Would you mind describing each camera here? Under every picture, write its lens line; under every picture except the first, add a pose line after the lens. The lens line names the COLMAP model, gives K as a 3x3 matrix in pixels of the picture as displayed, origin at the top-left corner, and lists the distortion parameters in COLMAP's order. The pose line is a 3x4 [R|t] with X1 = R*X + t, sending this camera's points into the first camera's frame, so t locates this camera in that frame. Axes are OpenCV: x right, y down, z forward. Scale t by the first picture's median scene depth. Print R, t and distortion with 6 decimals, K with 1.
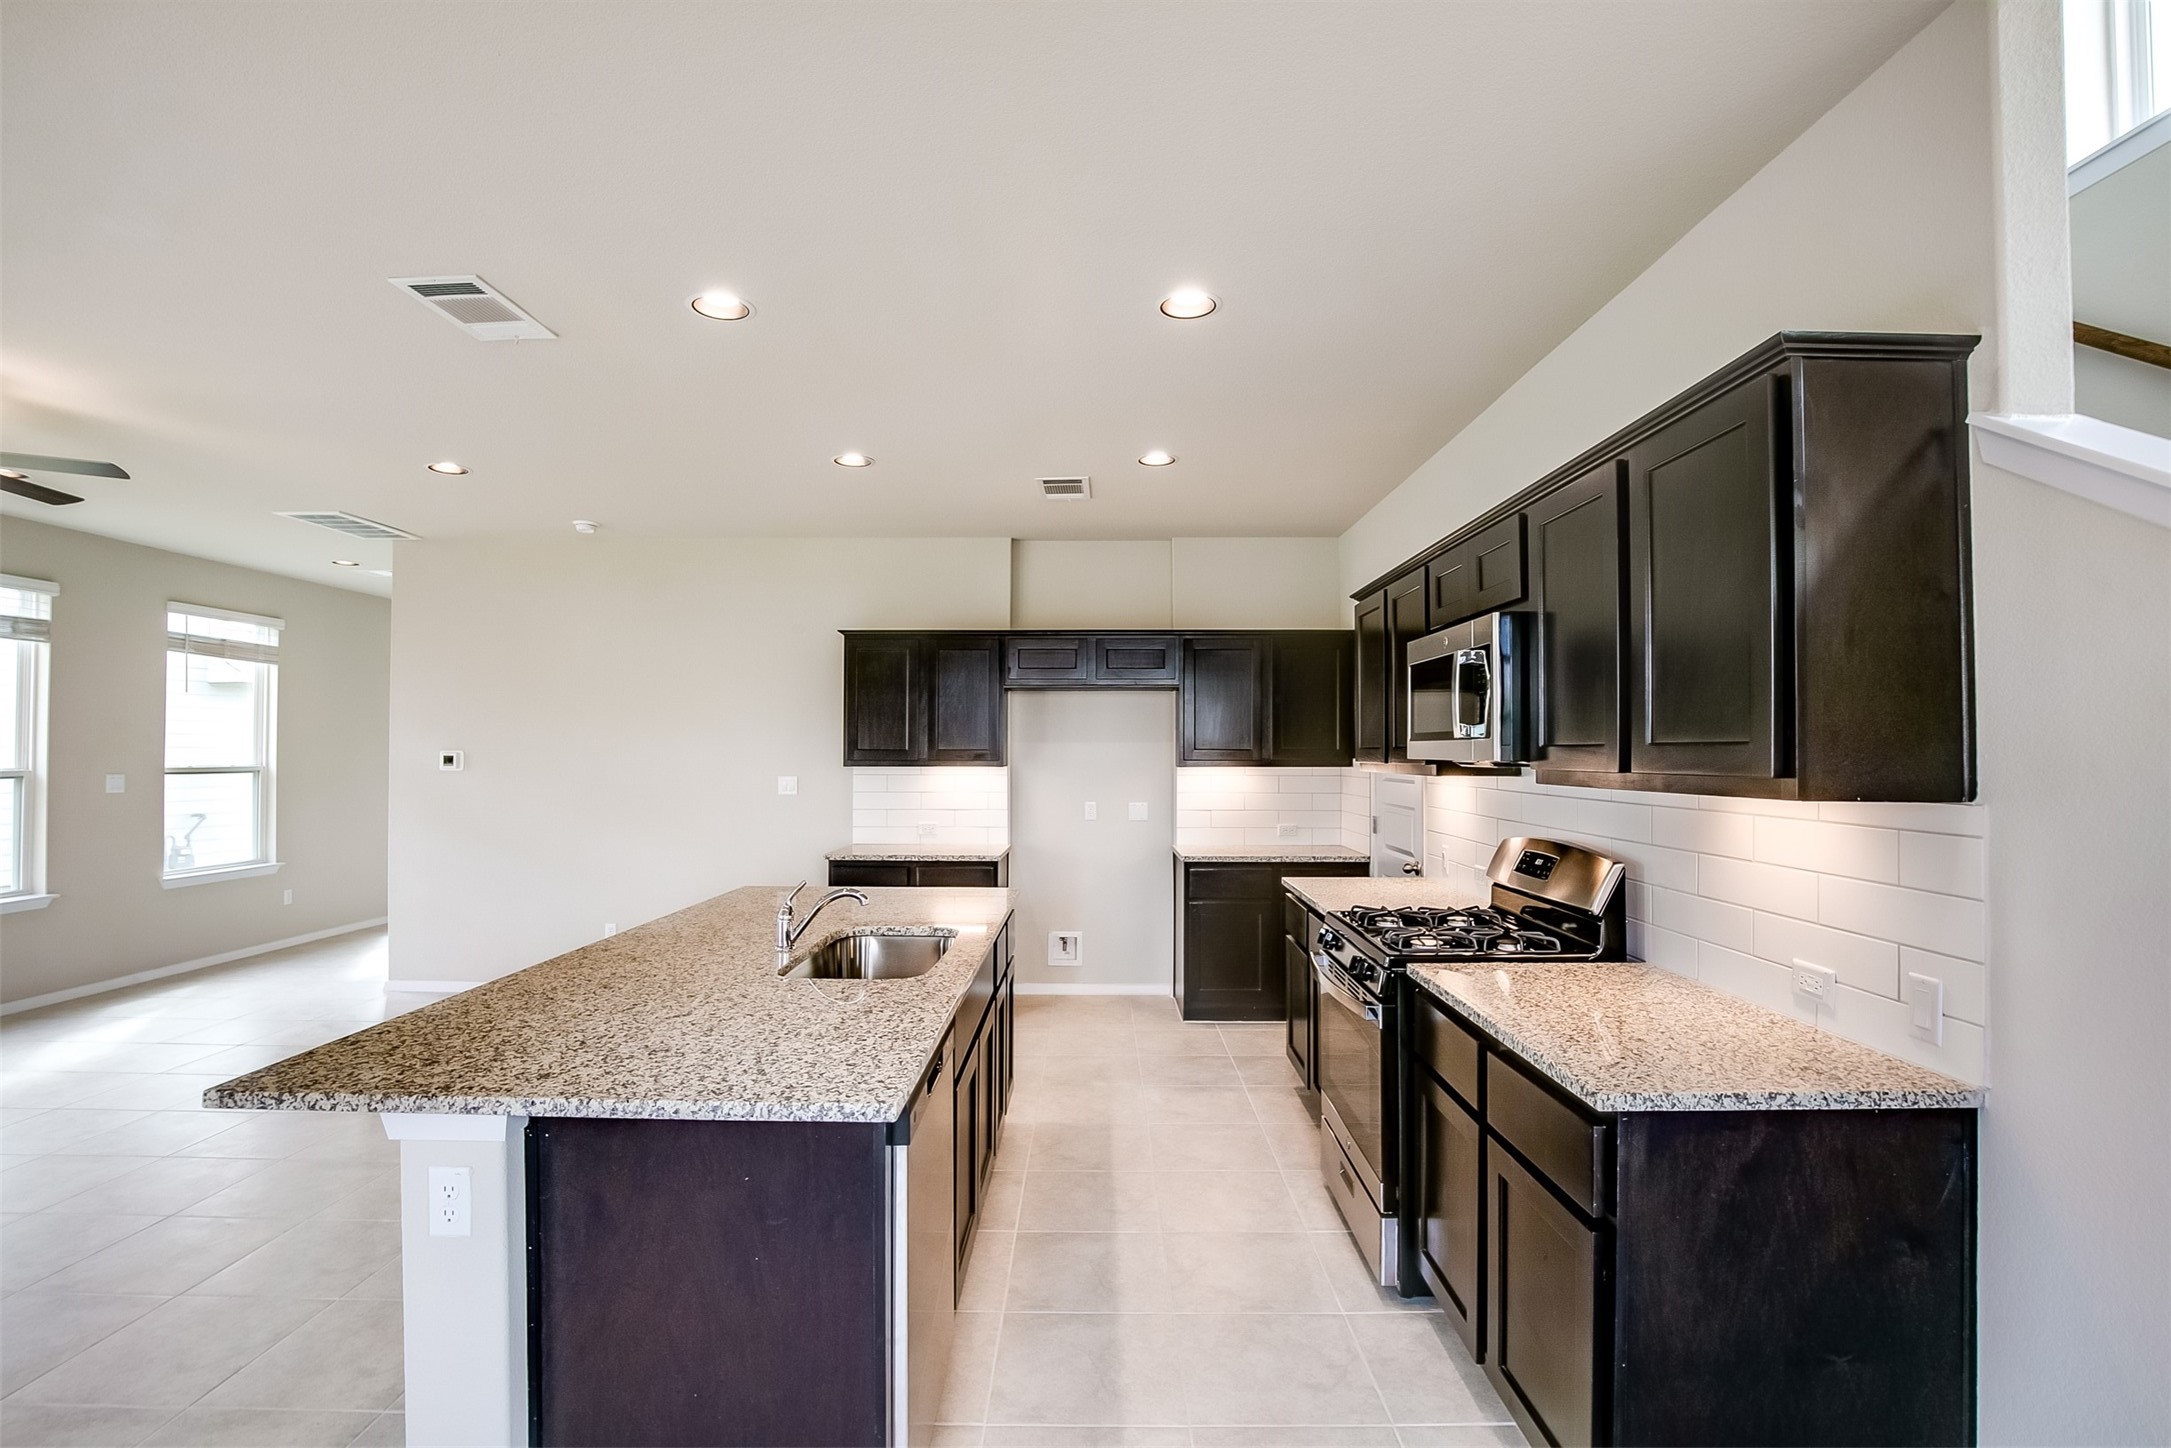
lens RADIAL K [[998.4, 0, 1079.0], [0, 998.4, 737.3], [0, 0, 1]] dist [-0.038172, 0.008350]
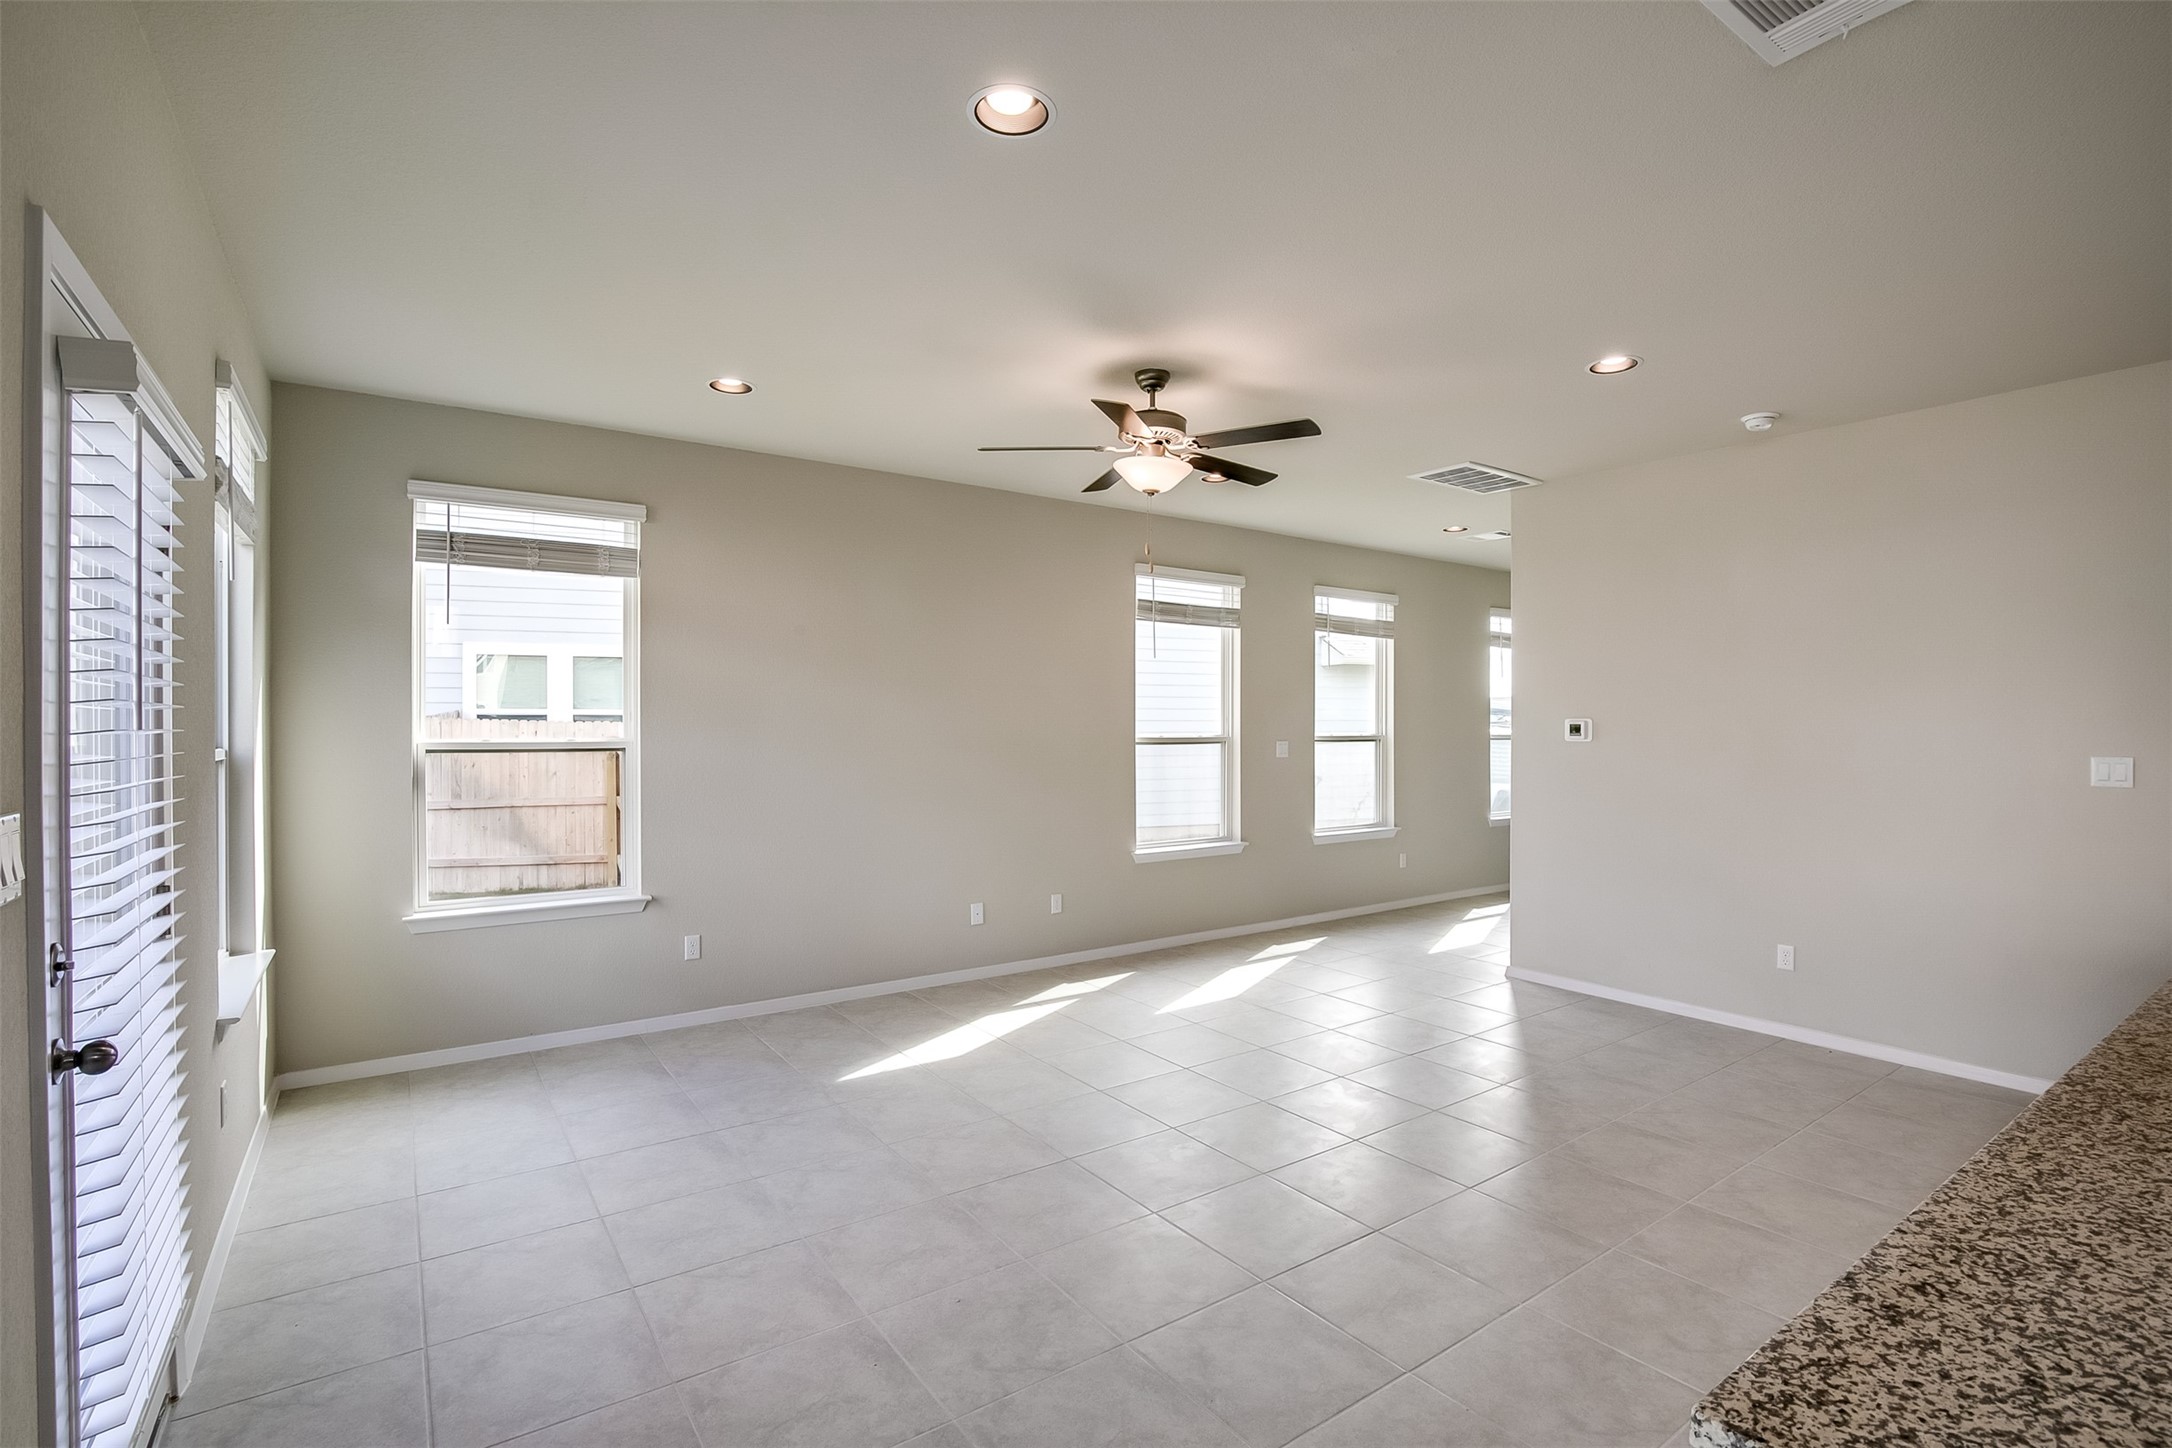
lens RADIAL K [[998.9, 0, 1093.3], [0, 998.9, 728.9], [0, 0, 1]] dist [-0.038172, 0.008350]
pose [[0.591381, 0.003018, -0.806387, -0.183490], [0.011801, 0.999854, 0.012397, 0.007027], [0.806306, -0.016847, 0.591258, 0.130470]]
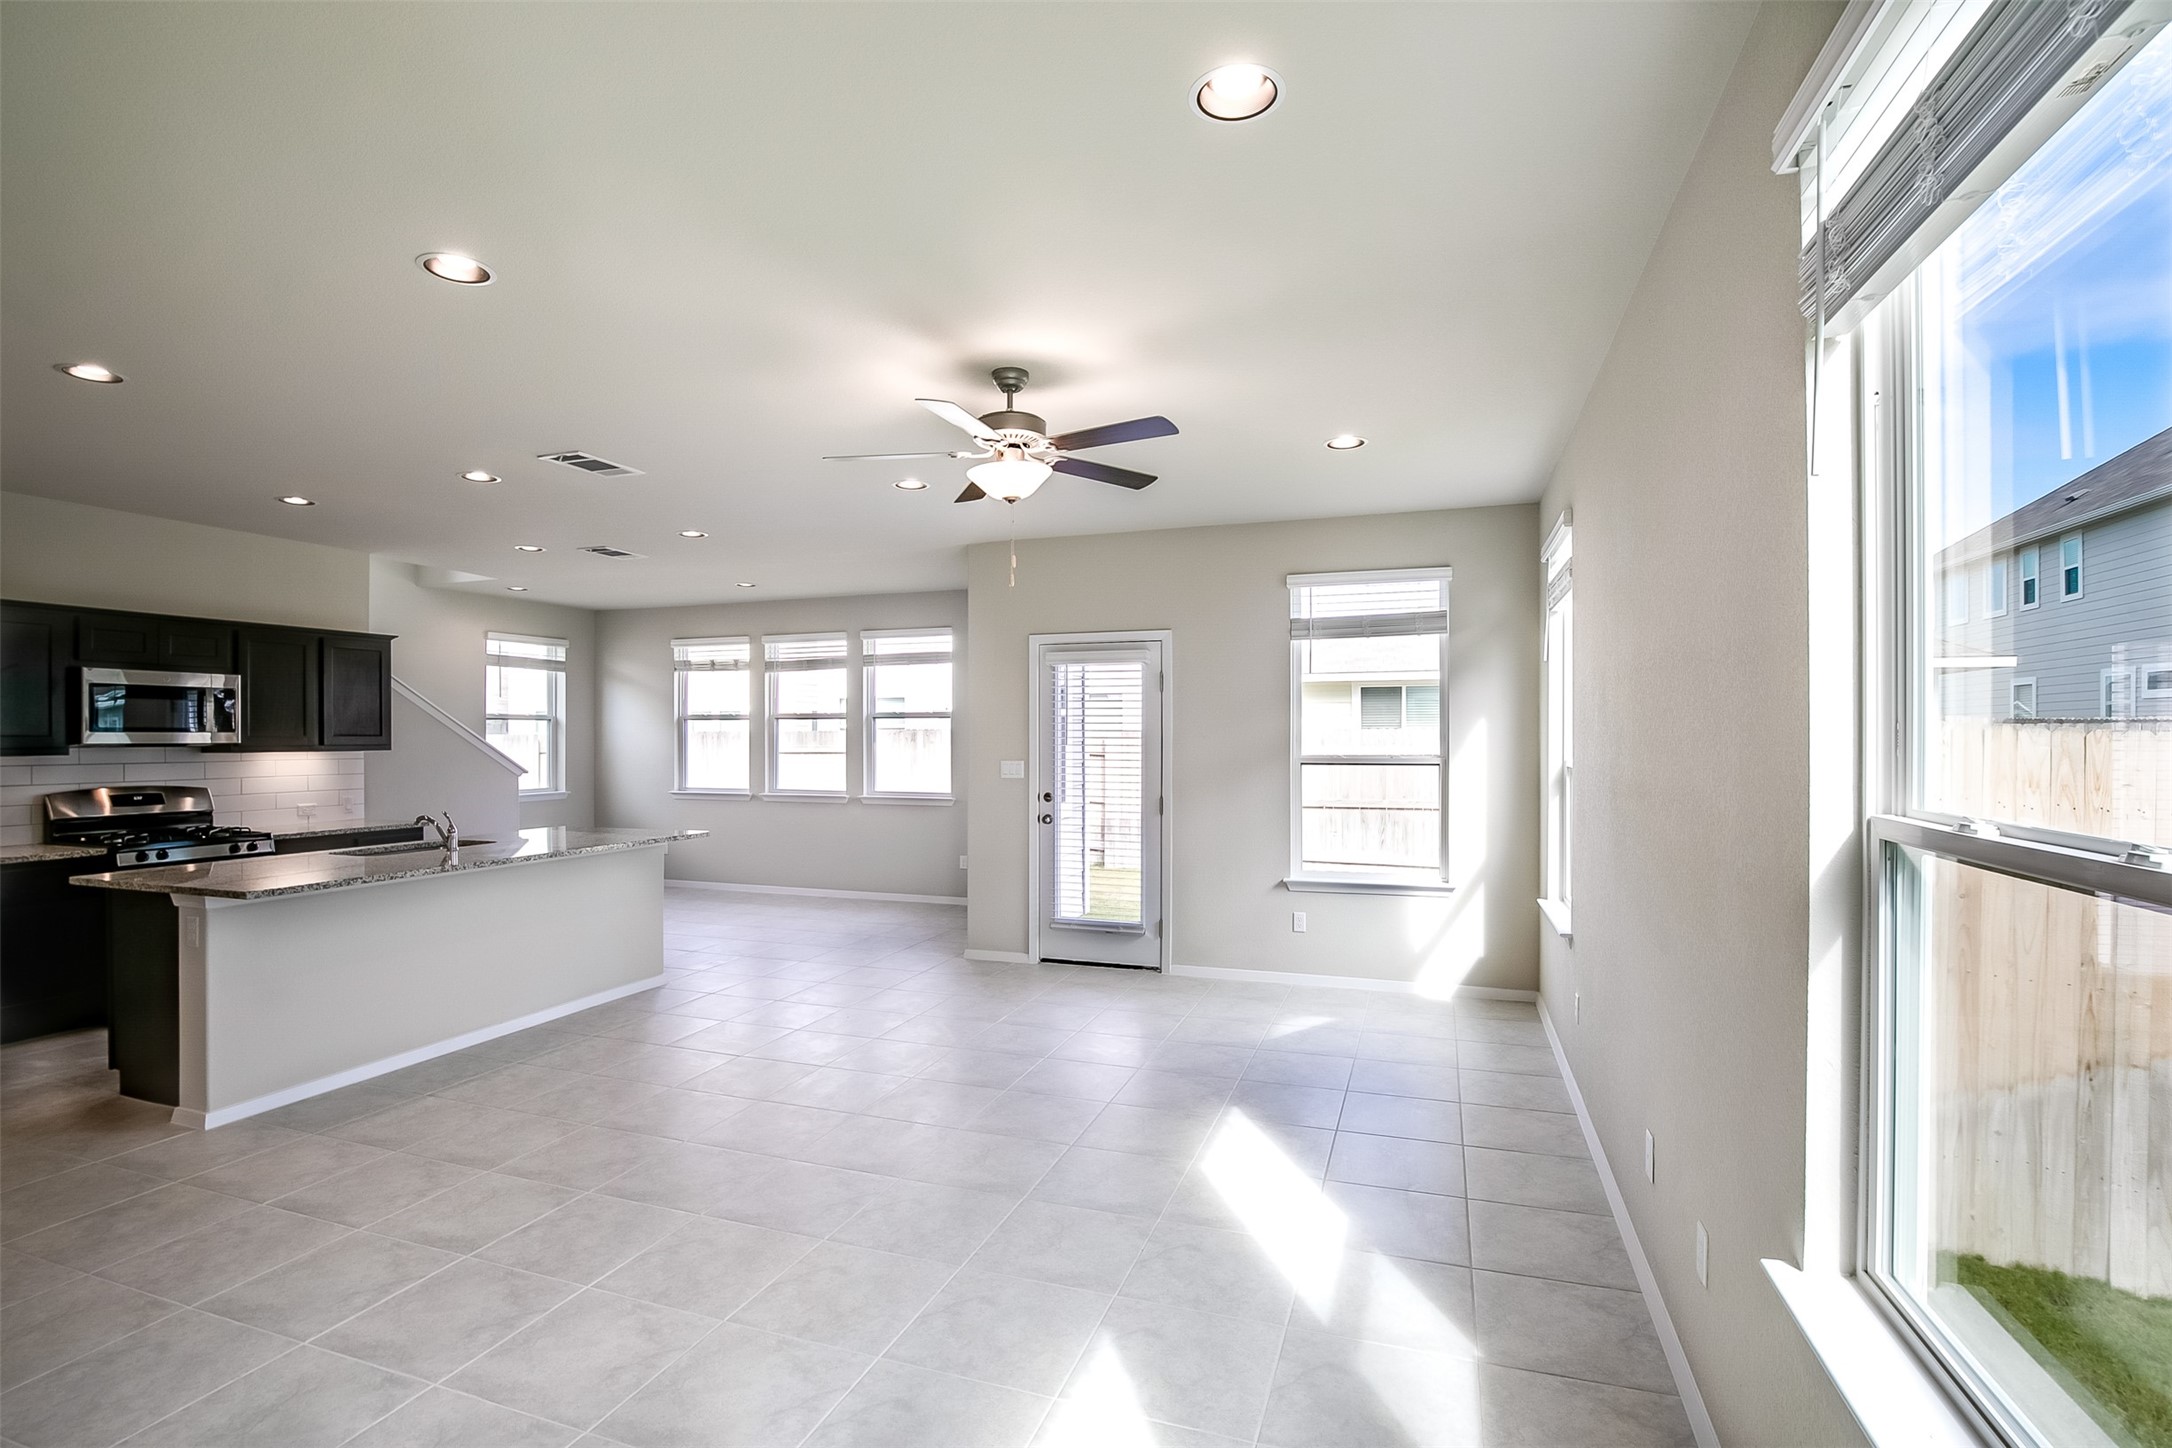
lens RADIAL K [[998.9, 0, 1062.6], [0, 998.9, 755.2], [0, 0, 1]] dist [-0.038172, 0.008350]
pose [[-0.942770, -0.007678, 0.333354, -0.902580], [-0.005987, 0.999963, 0.006100, 0.012045], [-0.333389, 0.003756, -0.942782, 1.084239]]
